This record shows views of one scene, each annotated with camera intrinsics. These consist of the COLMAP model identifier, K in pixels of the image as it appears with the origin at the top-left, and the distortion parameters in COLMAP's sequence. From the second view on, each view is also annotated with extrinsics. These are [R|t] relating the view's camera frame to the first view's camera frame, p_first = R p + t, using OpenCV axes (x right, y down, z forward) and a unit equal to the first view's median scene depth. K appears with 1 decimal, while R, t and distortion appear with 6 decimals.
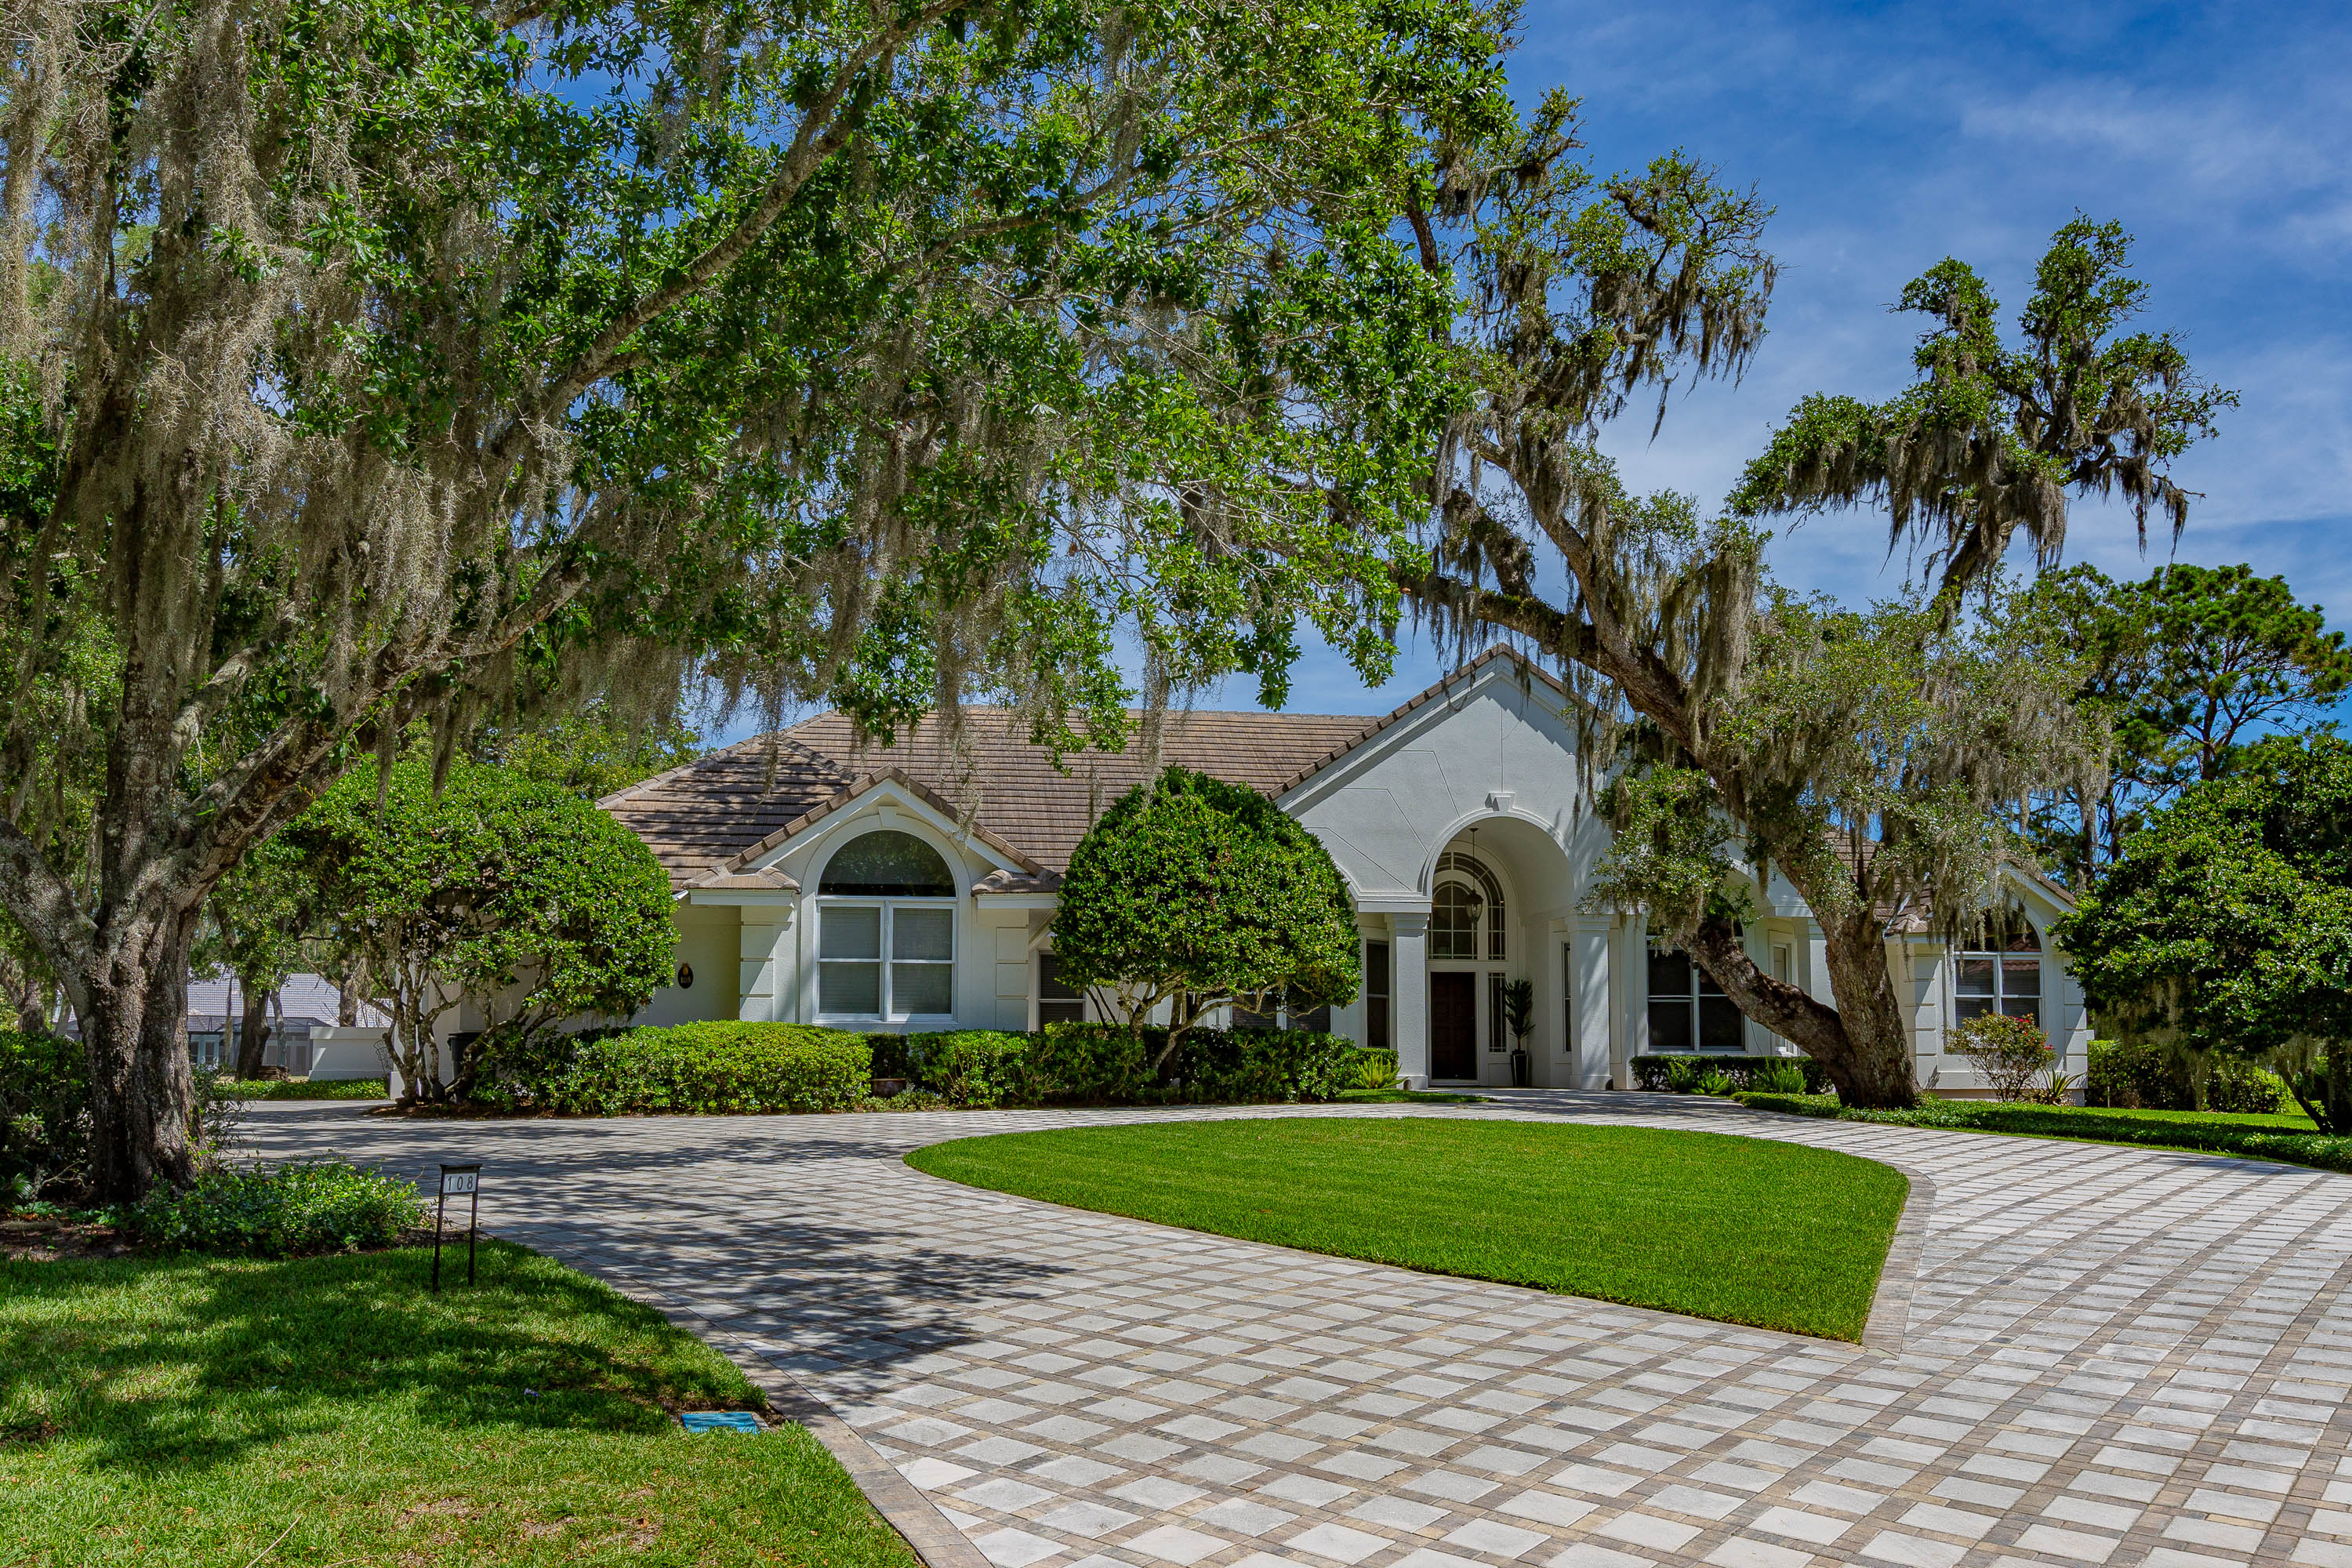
lens RADIAL K [[1740.2, 0, 1176.0], [0, 1740.2, 810.2], [0, 0, 1]] dist [-0.006319, -0.000085]
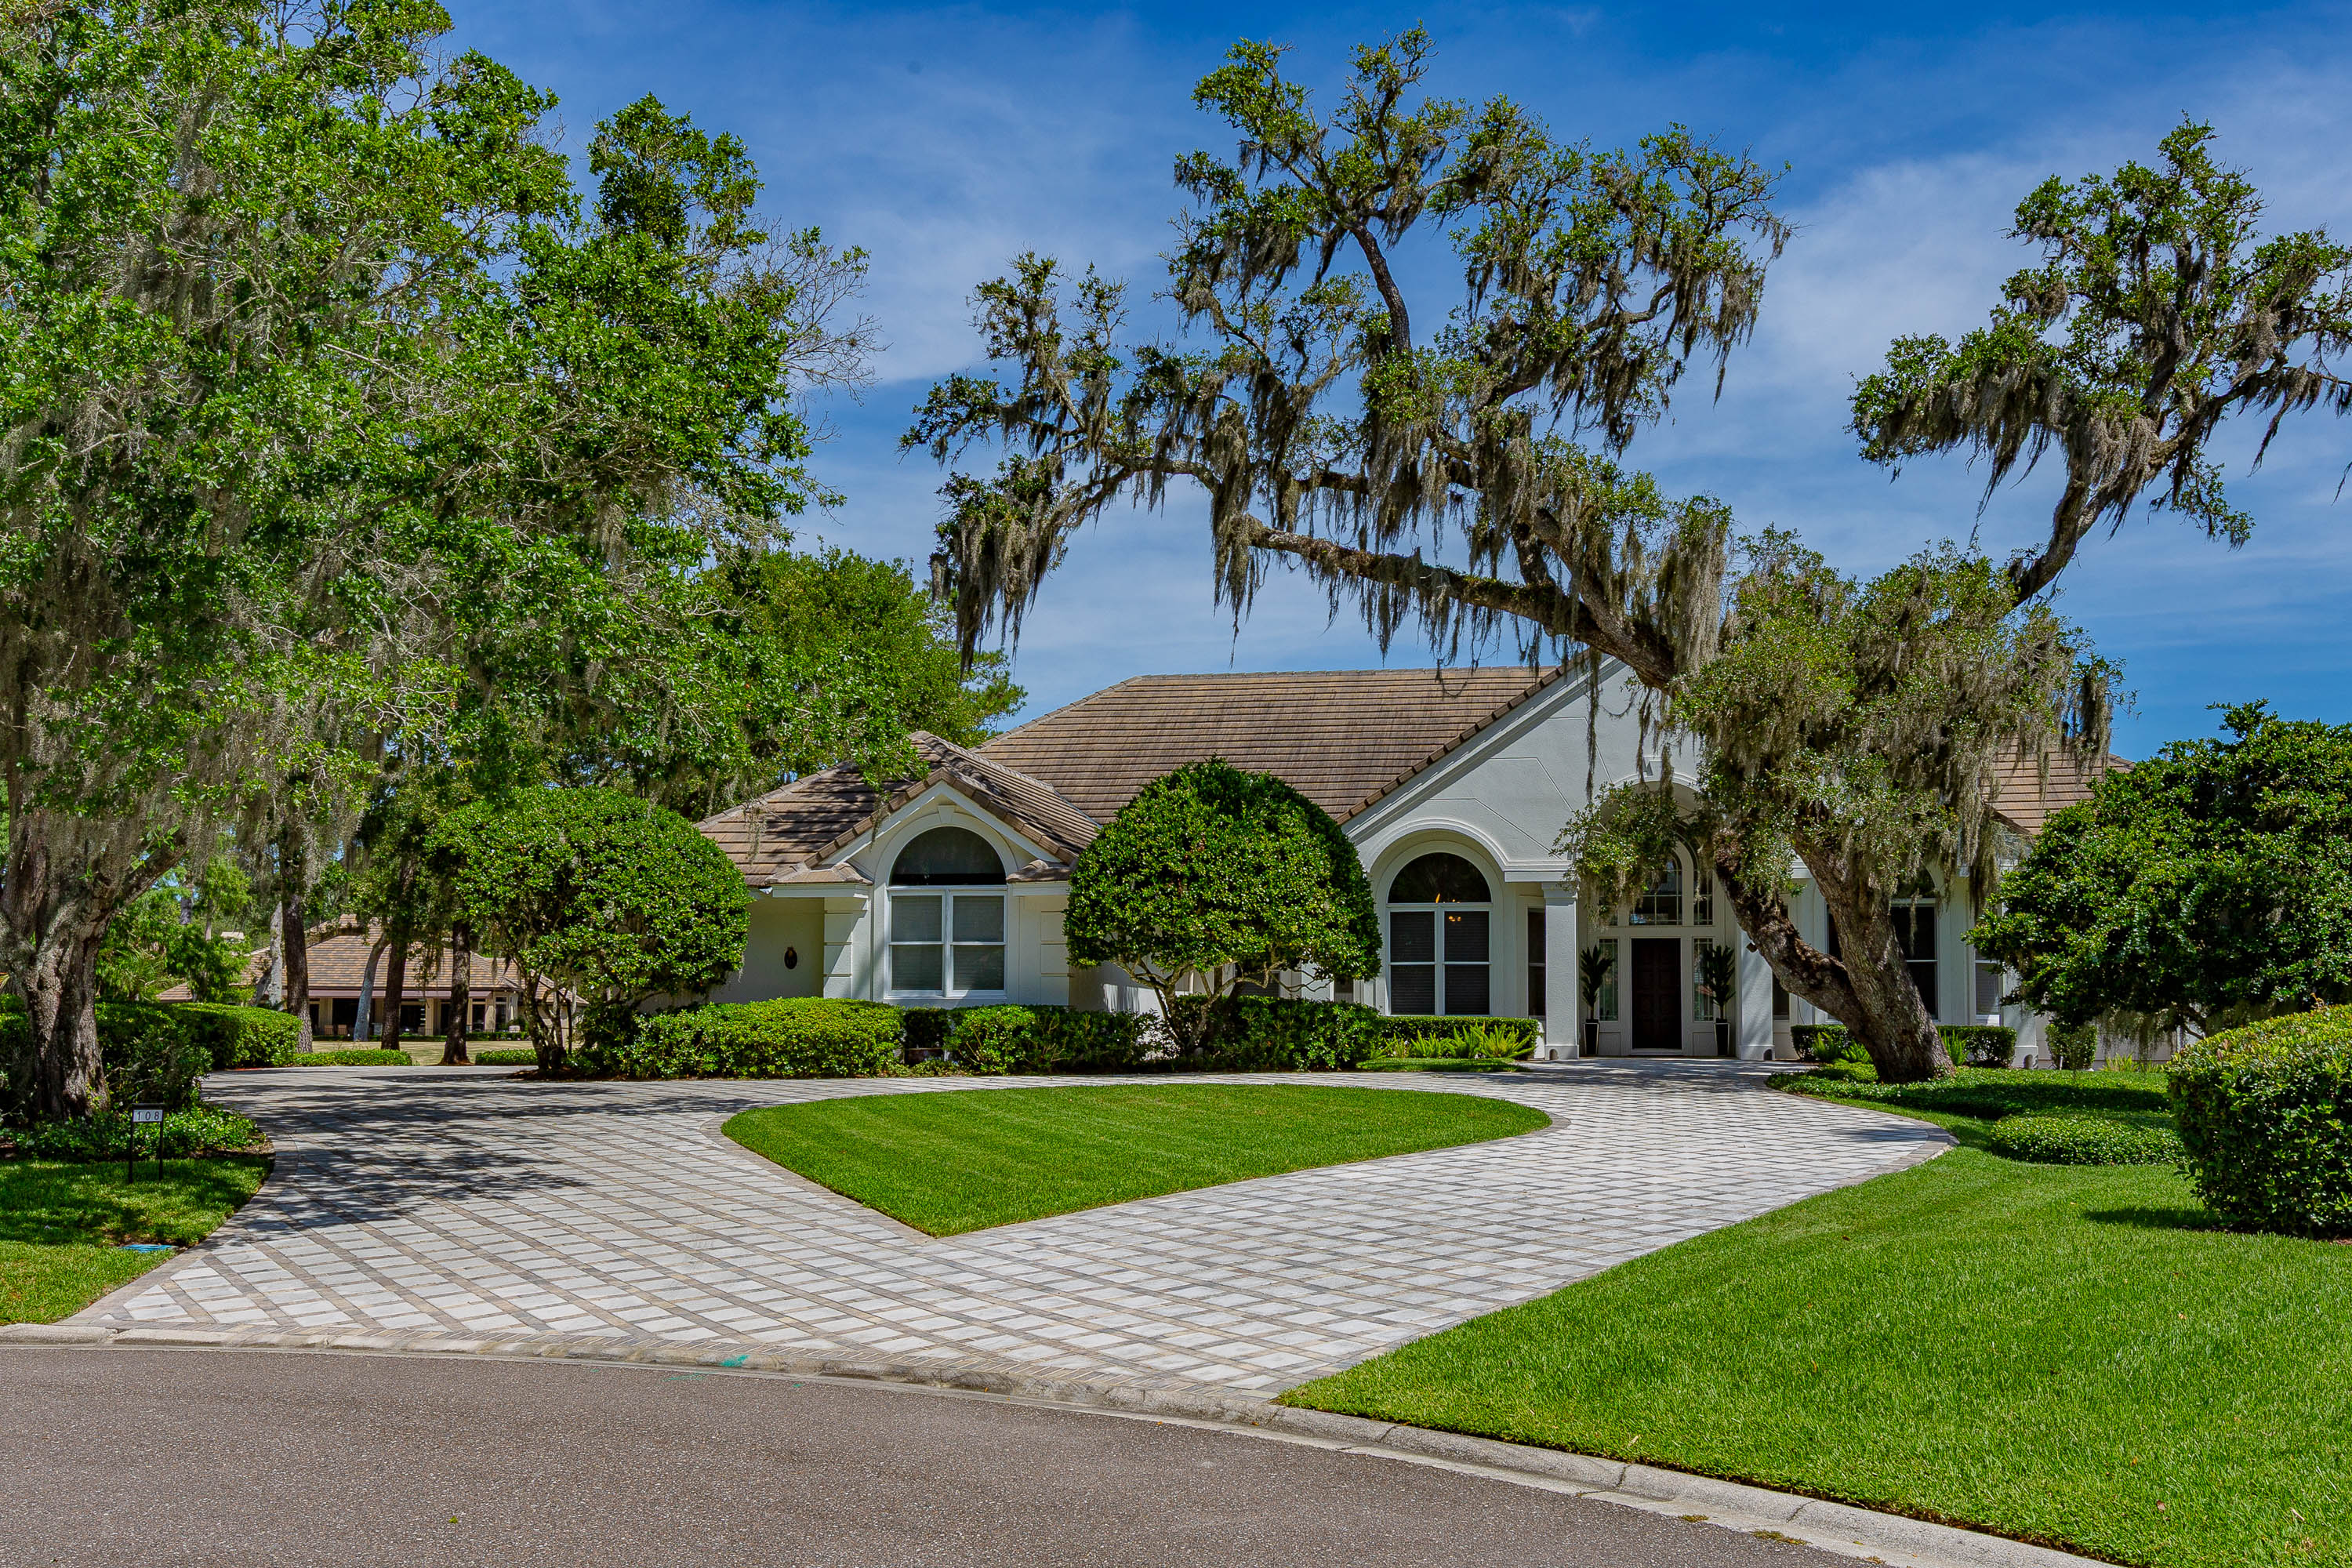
lens RADIAL K [[1860.0, 0, 1176.0], [0, 1860.0, 784.0], [0, 0, 1]] dist [-0.005527, -0.005859]
pose [[0.967126, -0.033736, -0.252049, 0.308248], [0.037138, 0.999272, 0.008752, -0.022896], [0.251571, -0.017825, 0.967675, -0.133647]]
